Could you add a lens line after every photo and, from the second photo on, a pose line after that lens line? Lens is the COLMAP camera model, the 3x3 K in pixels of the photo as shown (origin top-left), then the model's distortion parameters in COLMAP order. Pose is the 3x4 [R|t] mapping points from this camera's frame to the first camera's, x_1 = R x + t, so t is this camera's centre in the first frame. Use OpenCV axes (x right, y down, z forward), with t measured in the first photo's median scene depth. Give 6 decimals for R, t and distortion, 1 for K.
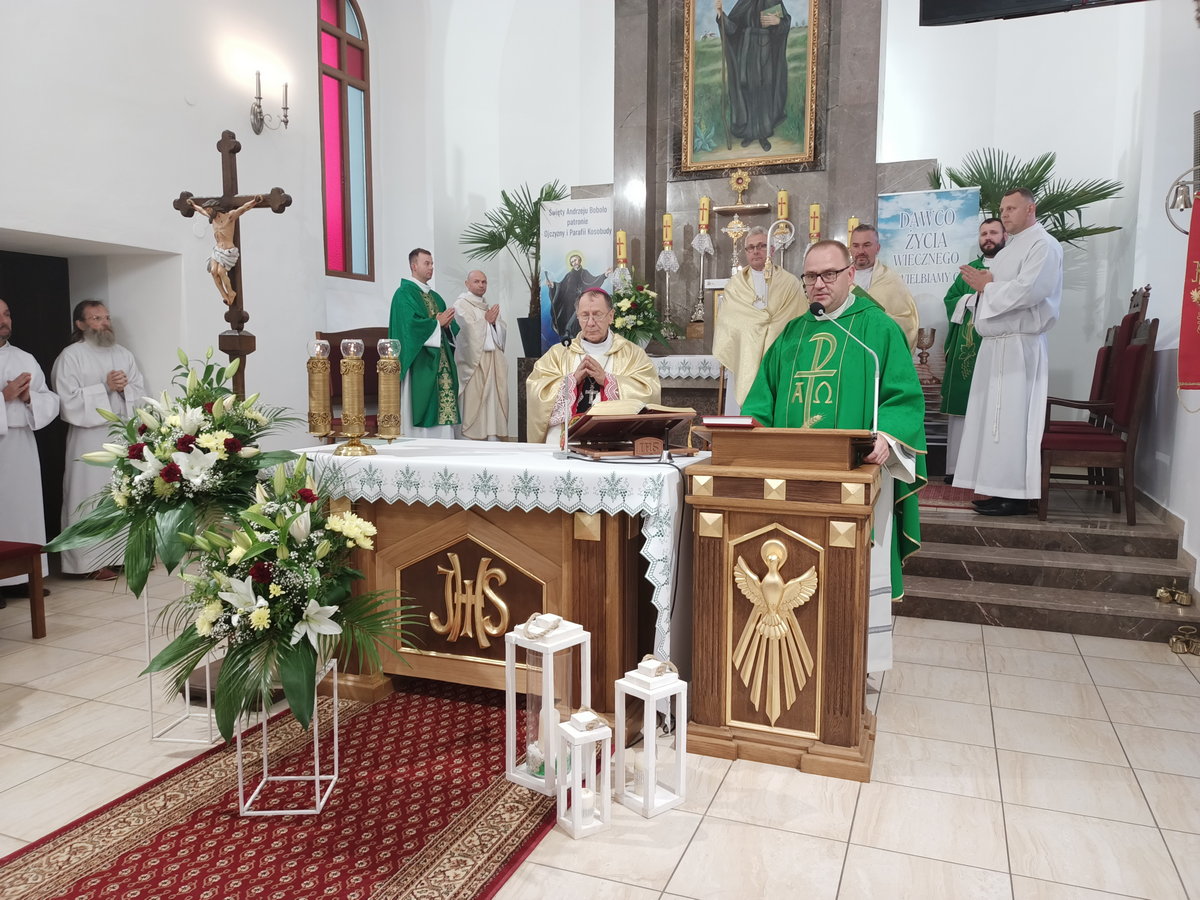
lens RADIAL K [[889.7, 0, 604.9], [0, 889.7, 451.1], [0, 0, 1]] dist [0.114869, -0.211898]
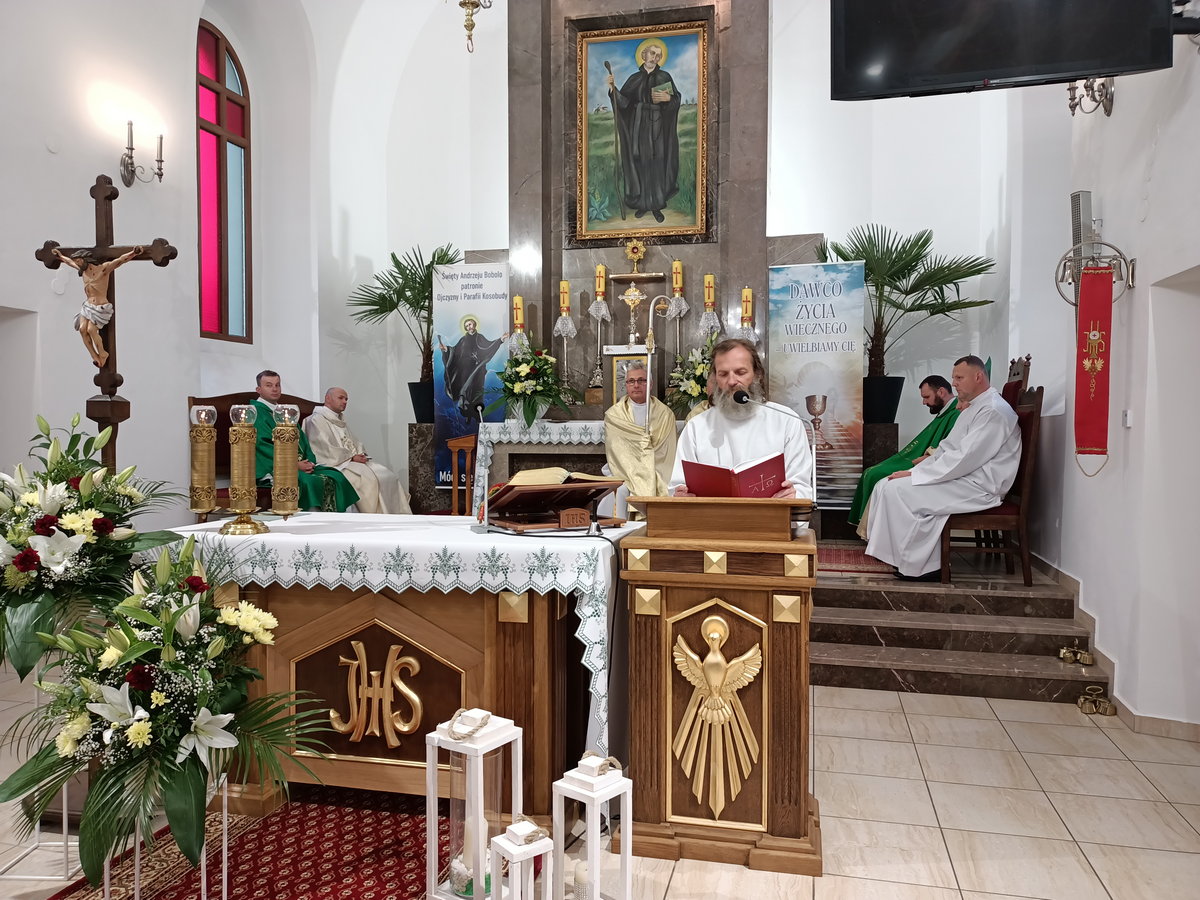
lens RADIAL K [[888.0, 0, 604.4], [0, 888.0, 453.8], [0, 0, 1]] dist [0.088949, -0.133389]
pose [[0.990895, -0.006630, 0.134470, -0.020961], [0.016031, 0.997491, -0.068954, -0.003537], [-0.133676, 0.070482, 0.988516, 0.030174]]
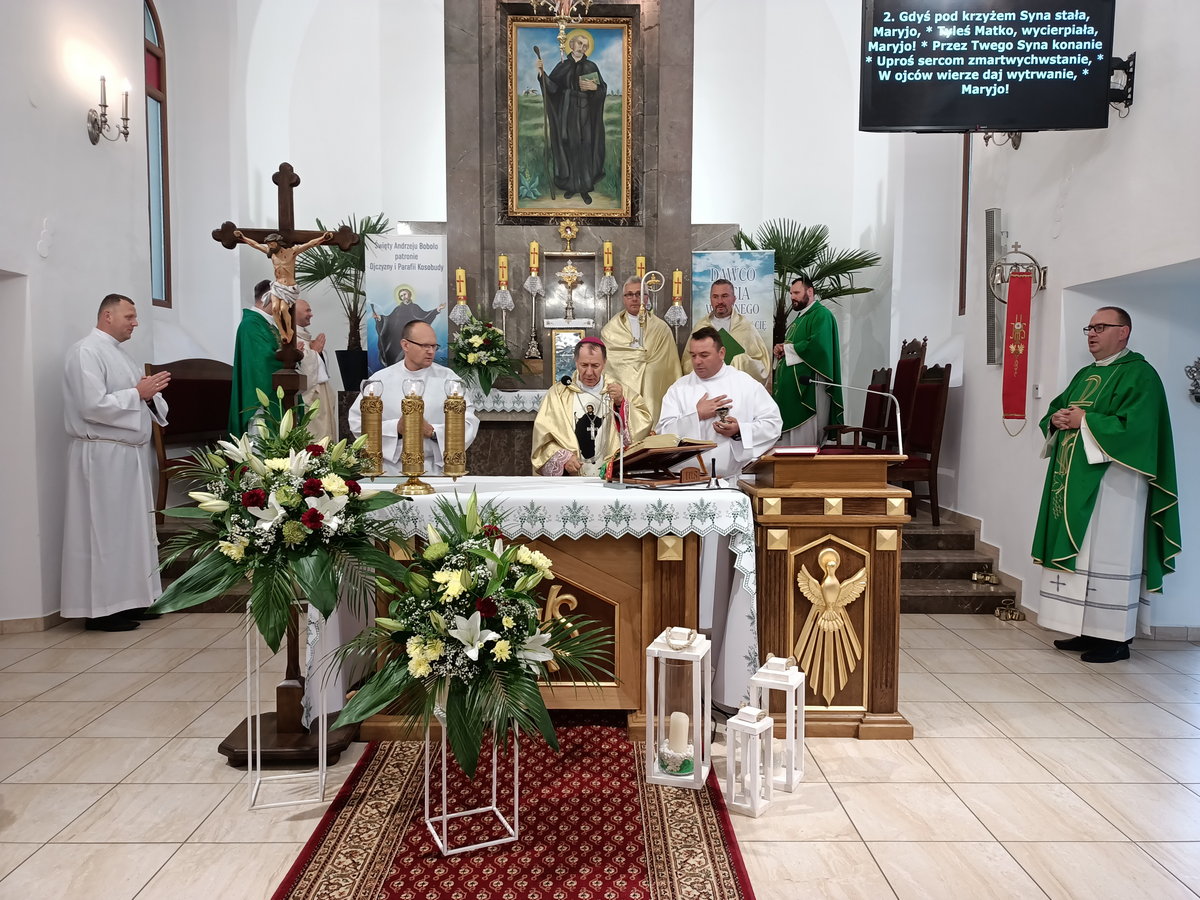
lens RADIAL K [[888.0, 0, 604.4], [0, 888.0, 453.8], [0, 0, 1]] dist [0.088949, -0.133389]
pose [[0.929629, -0.025417, 0.367618, -0.214903], [0.036842, 0.999031, -0.024093, -0.004112], [-0.366650, 0.035941, 0.929665, -0.003187]]
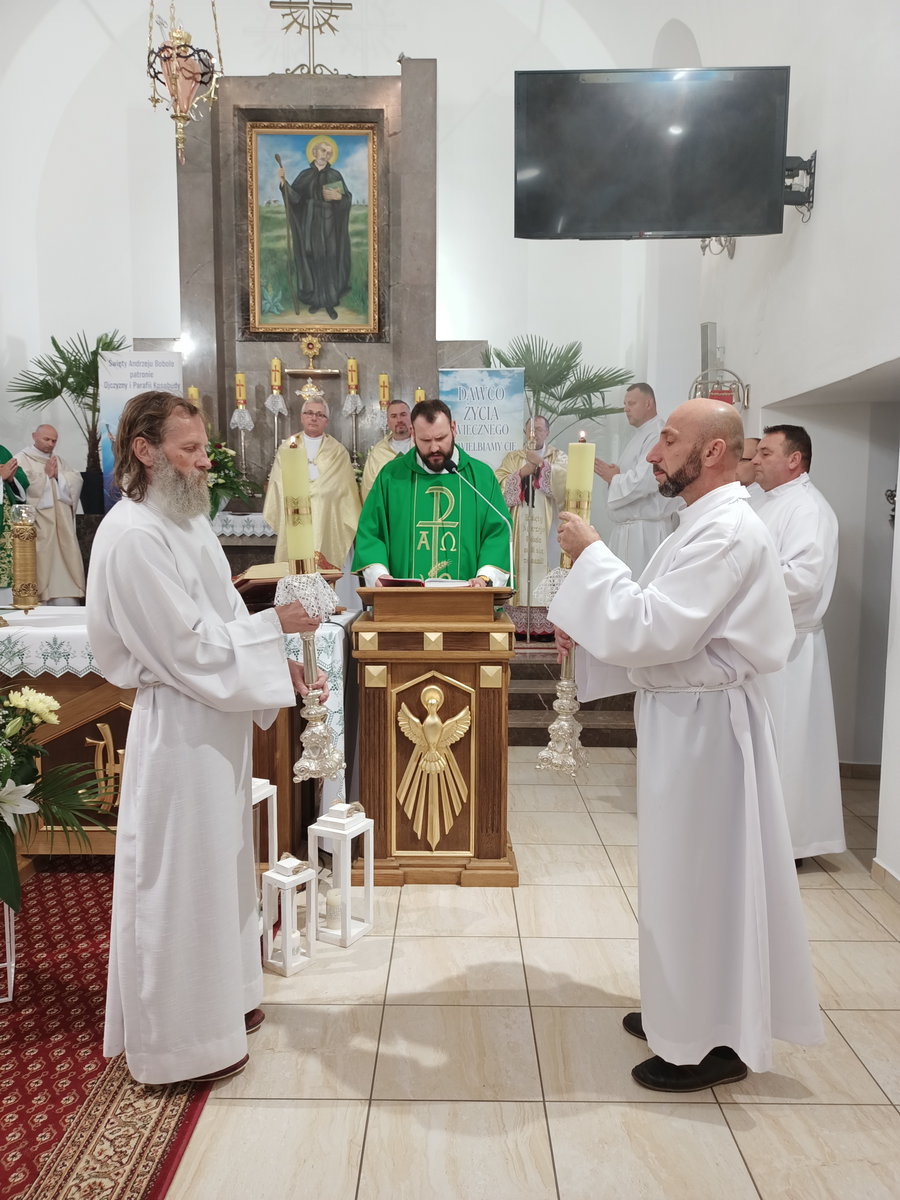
lens RADIAL K [[889.8, 0, 450.0], [0, 889.8, 600.0], [0, 0, 1]] dist [0.089614, -0.143921]
pose [[0.936195, -0.034091, 0.349825, -0.073068], [0.035246, 0.999374, 0.003066, -0.004721], [-0.349710, 0.009460, 0.936810, -0.025633]]
